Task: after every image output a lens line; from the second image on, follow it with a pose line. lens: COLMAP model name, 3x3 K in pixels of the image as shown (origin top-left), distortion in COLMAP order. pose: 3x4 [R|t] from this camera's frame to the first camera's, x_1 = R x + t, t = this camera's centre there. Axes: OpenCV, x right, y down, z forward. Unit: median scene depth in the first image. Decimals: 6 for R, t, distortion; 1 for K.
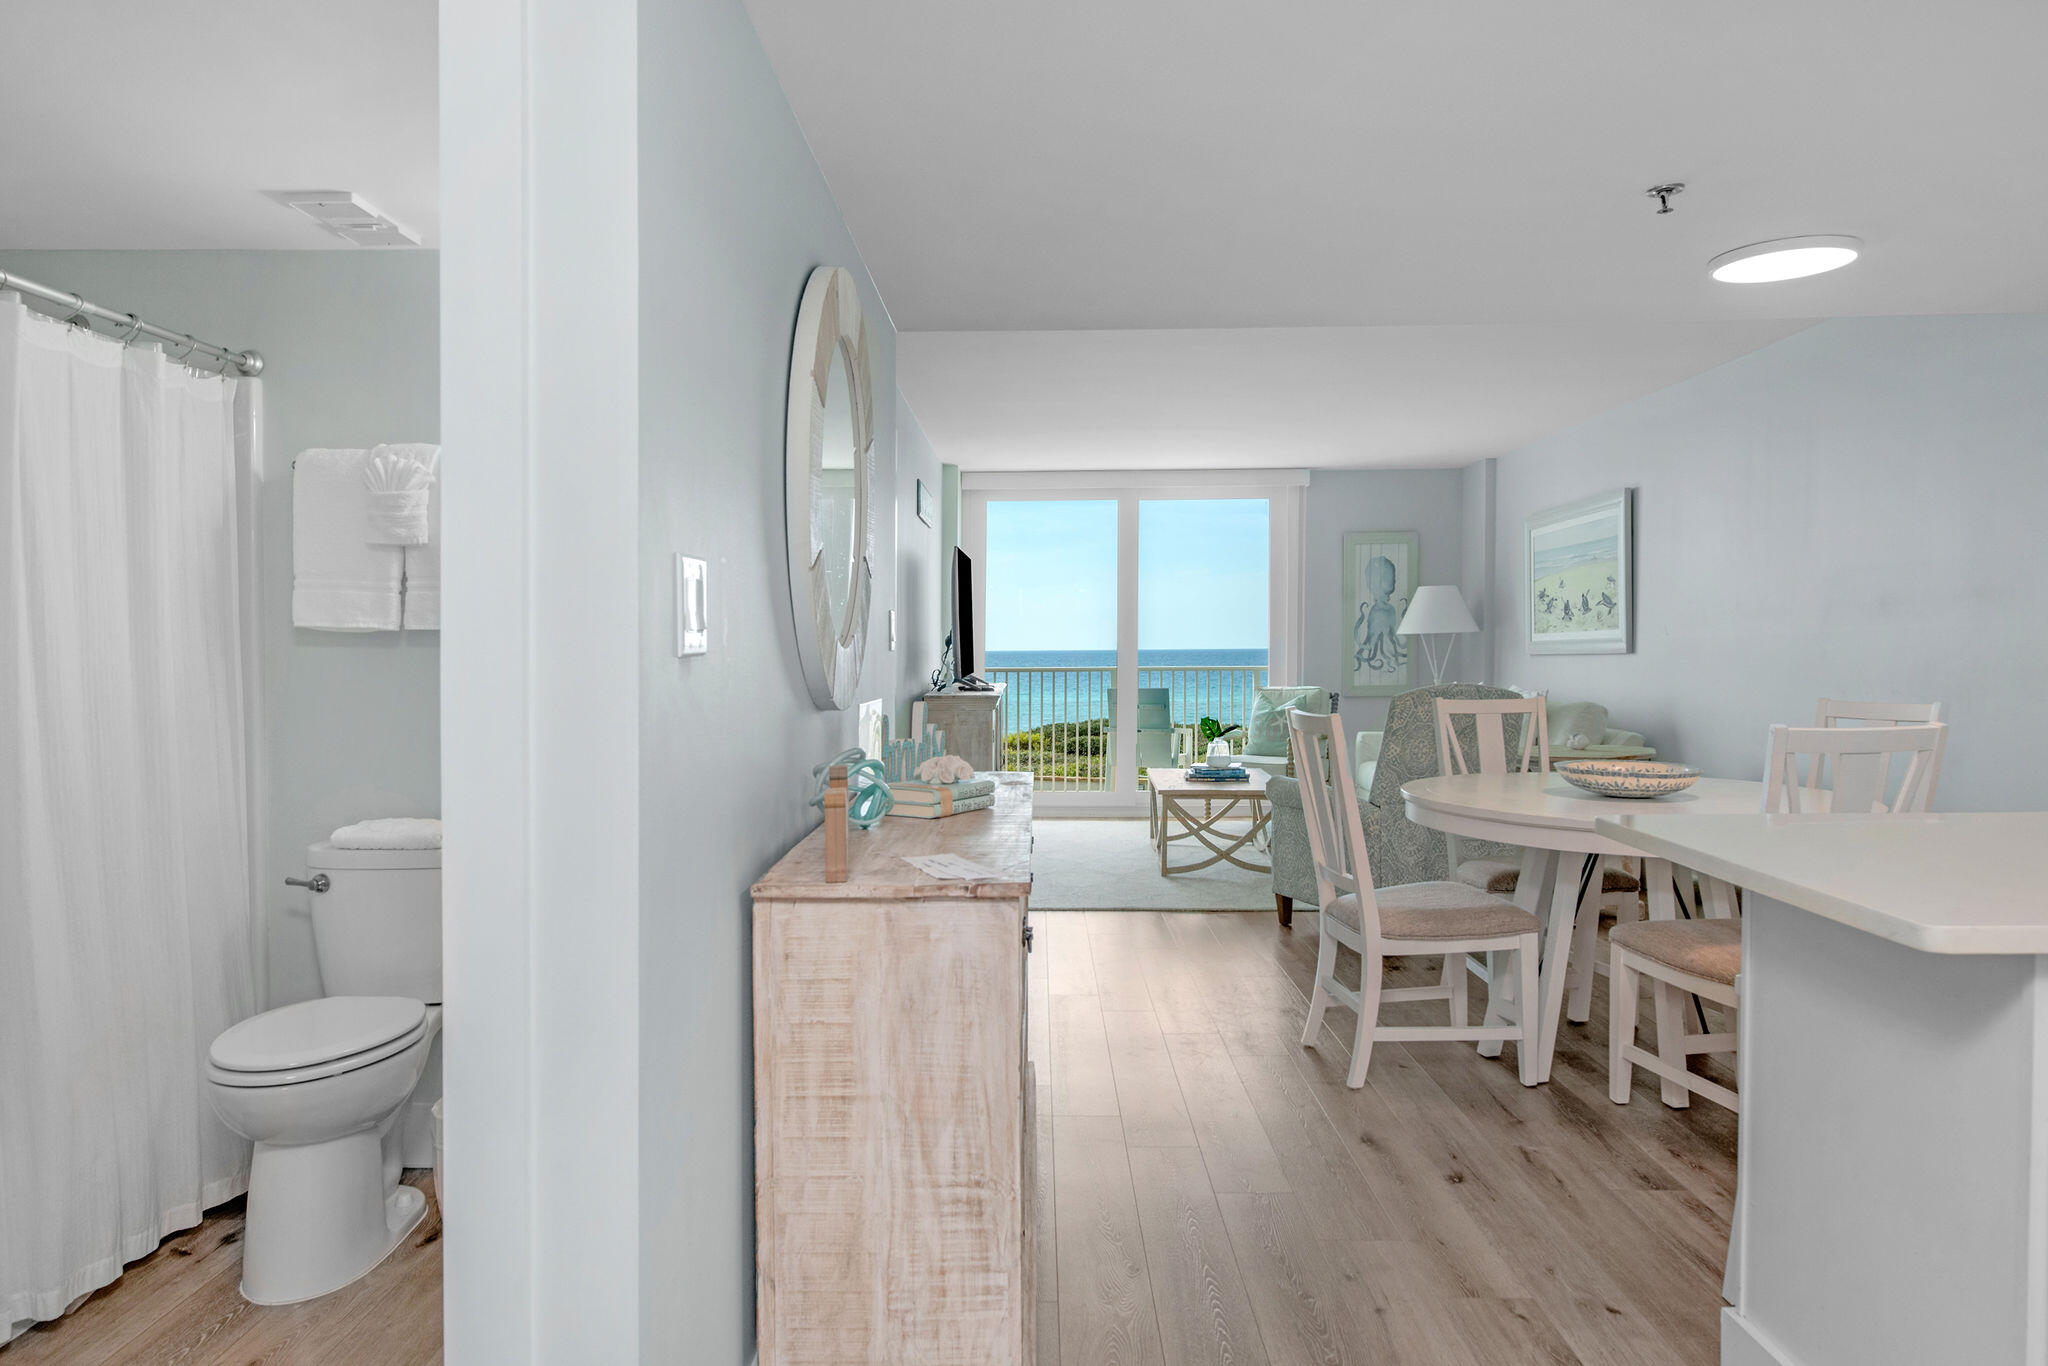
lens RADIAL K [[1310.2, 0, 969.8], [0, 1310.2, 629.0], [0, 0, 1]] dist [-0.024613, 0.002608]
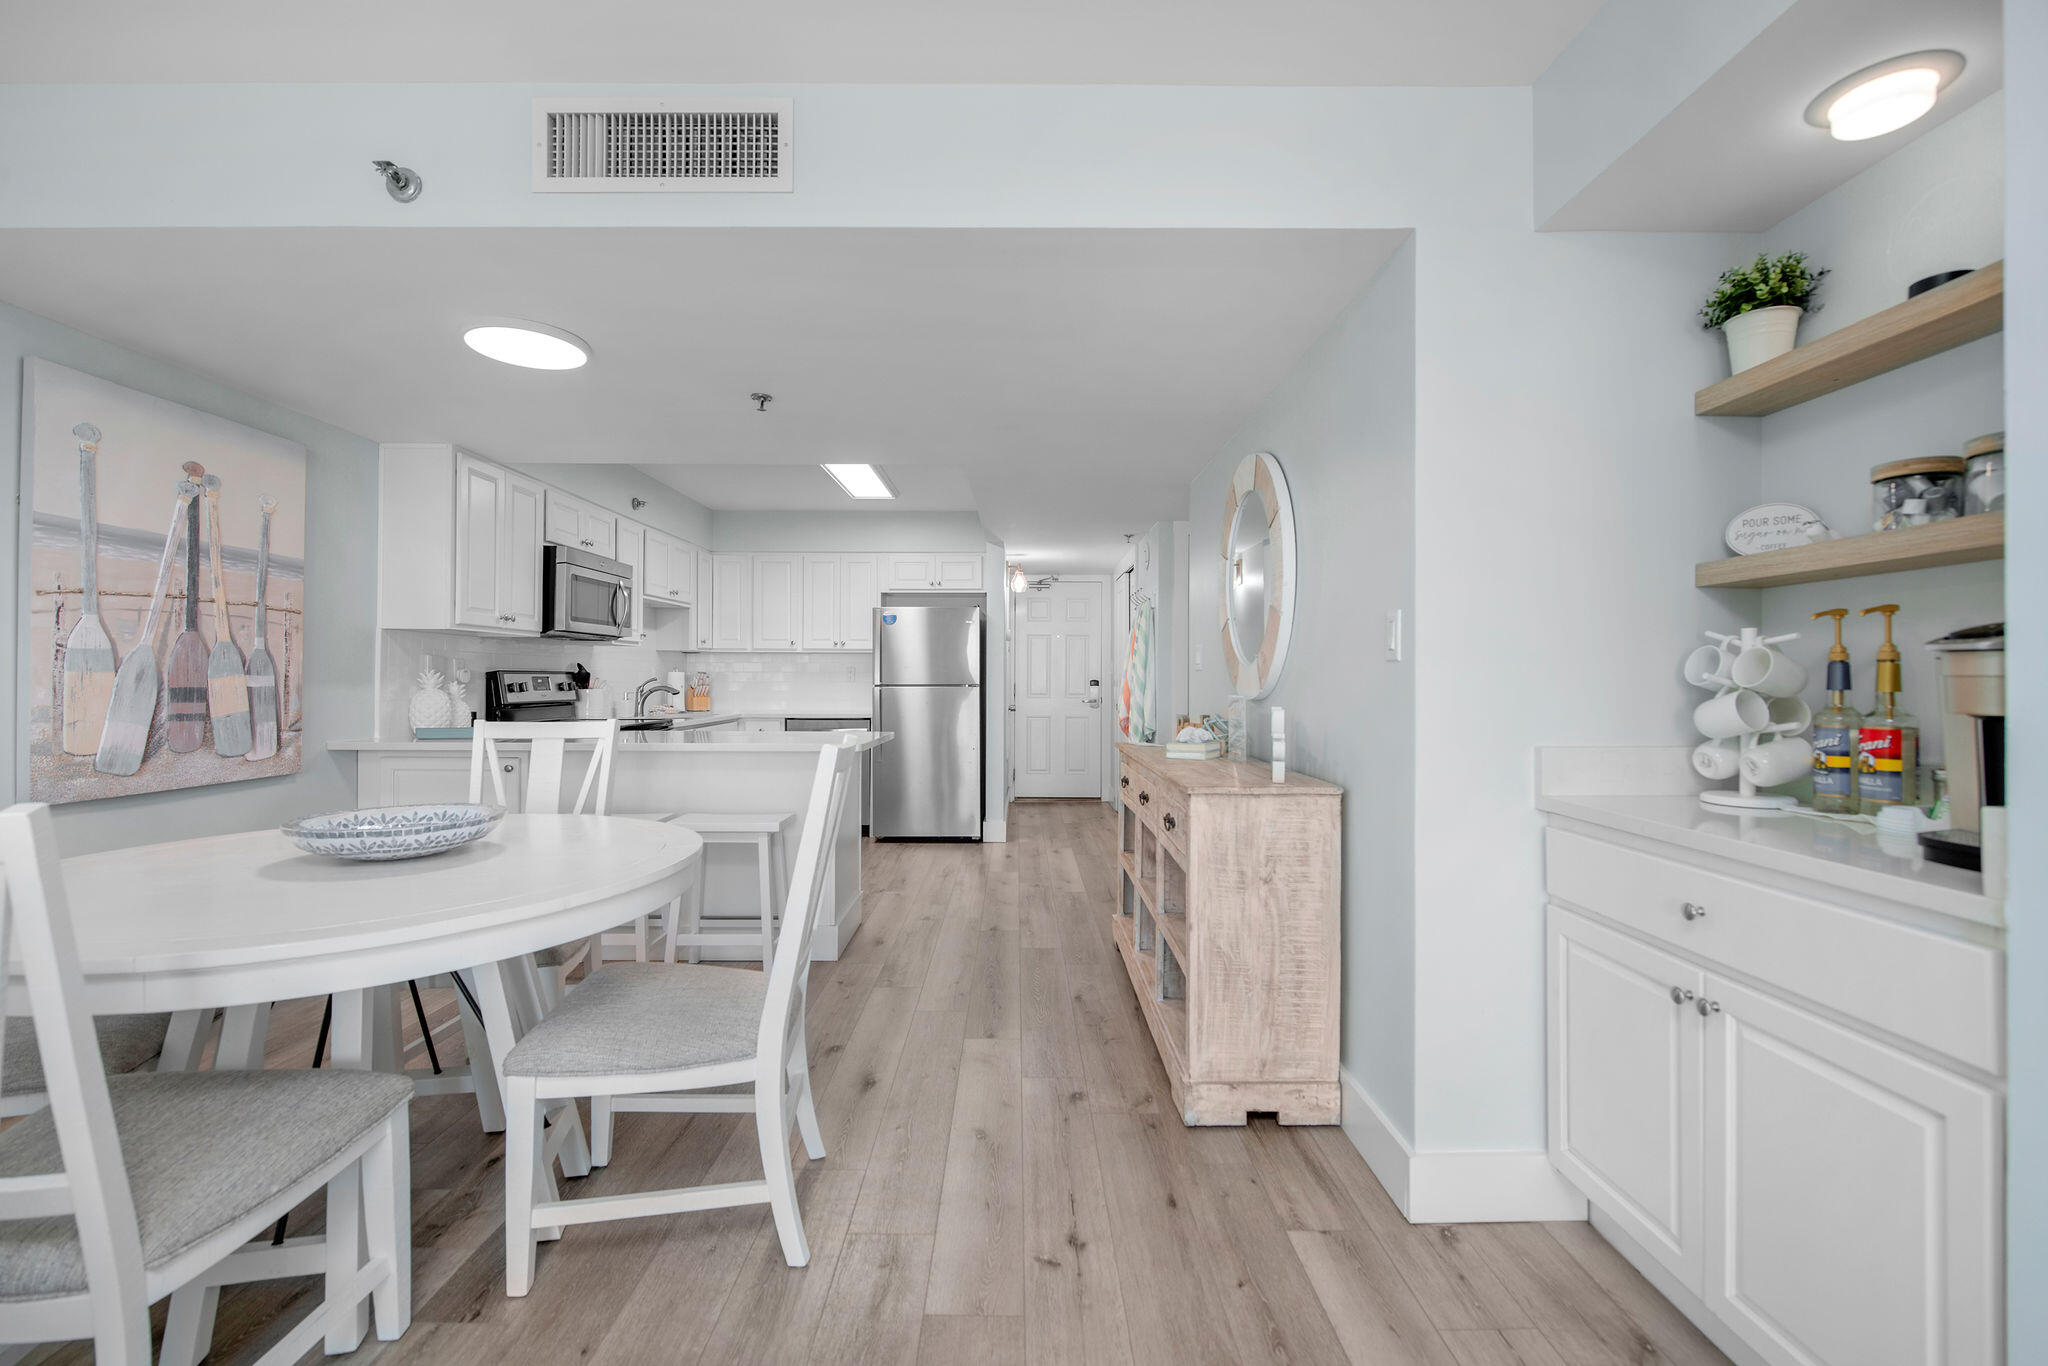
lens RADIAL K [[837.0, 0, 1010.2], [0, 837.0, 676.8], [0, 0, 1]] dist [-0.022016, -0.000715]
pose [[-0.999142, 0.004071, -0.041211, 0.179804], [0.004770, 0.999846, -0.016886, 0.035258], [0.041136, -0.017068, -0.999008, 1.511477]]
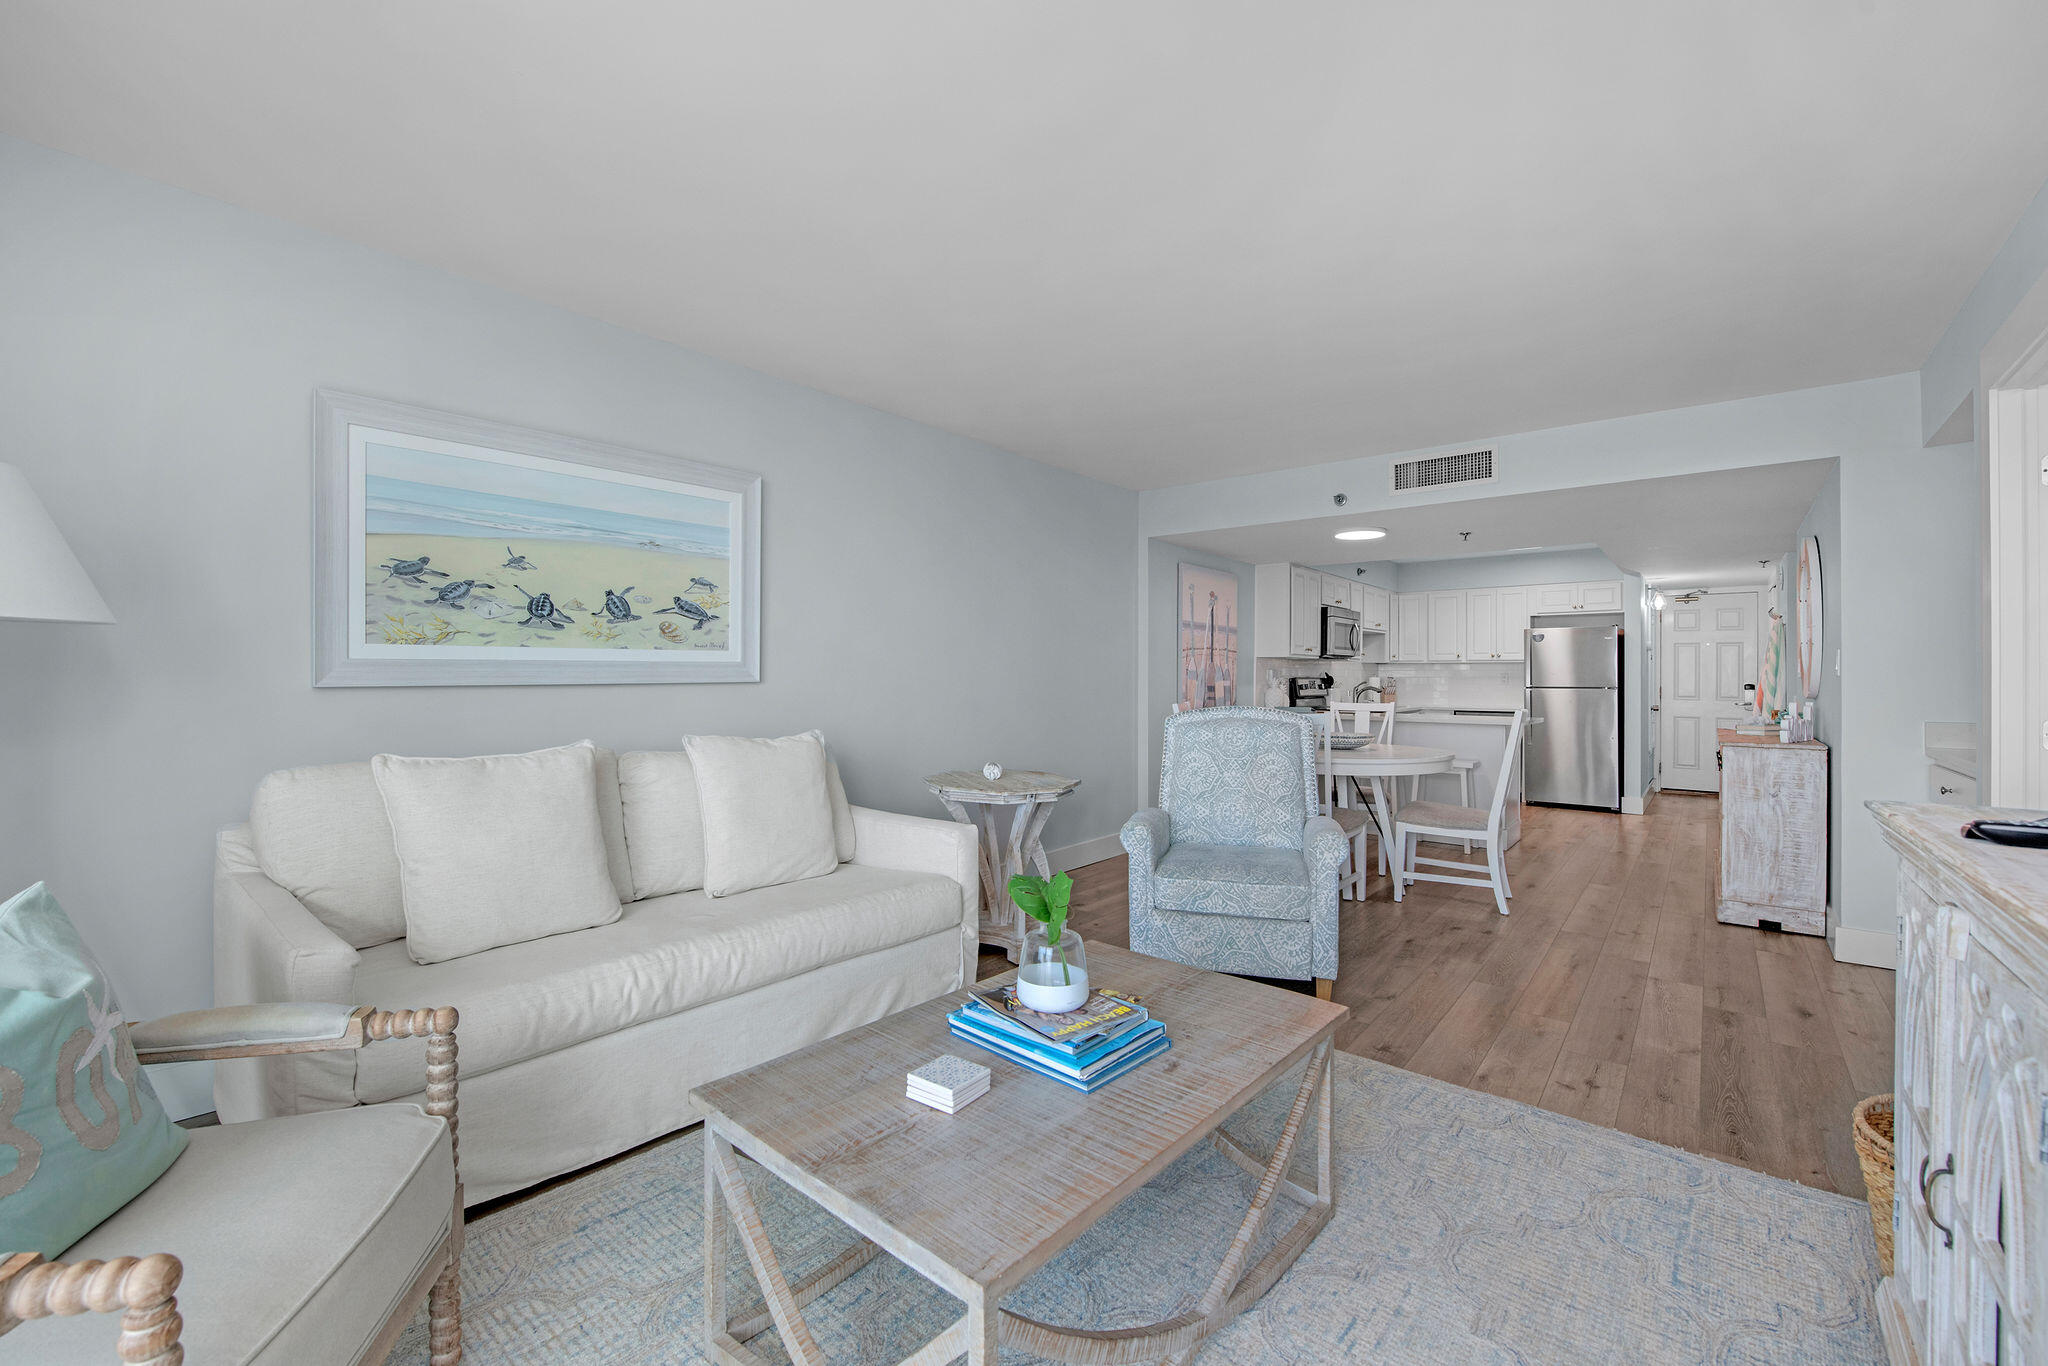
lens RADIAL K [[813.6, 0, 1099.2], [0, 813.6, 675.6], [0, 0, 1]] dist [-0.018839, -0.001055]
pose [[-0.829359, 0.005353, 0.558690, 0.116380], [-0.006710, 0.999787, -0.019541, 0.041563], [-0.558676, -0.019955, -0.829146, 2.296955]]
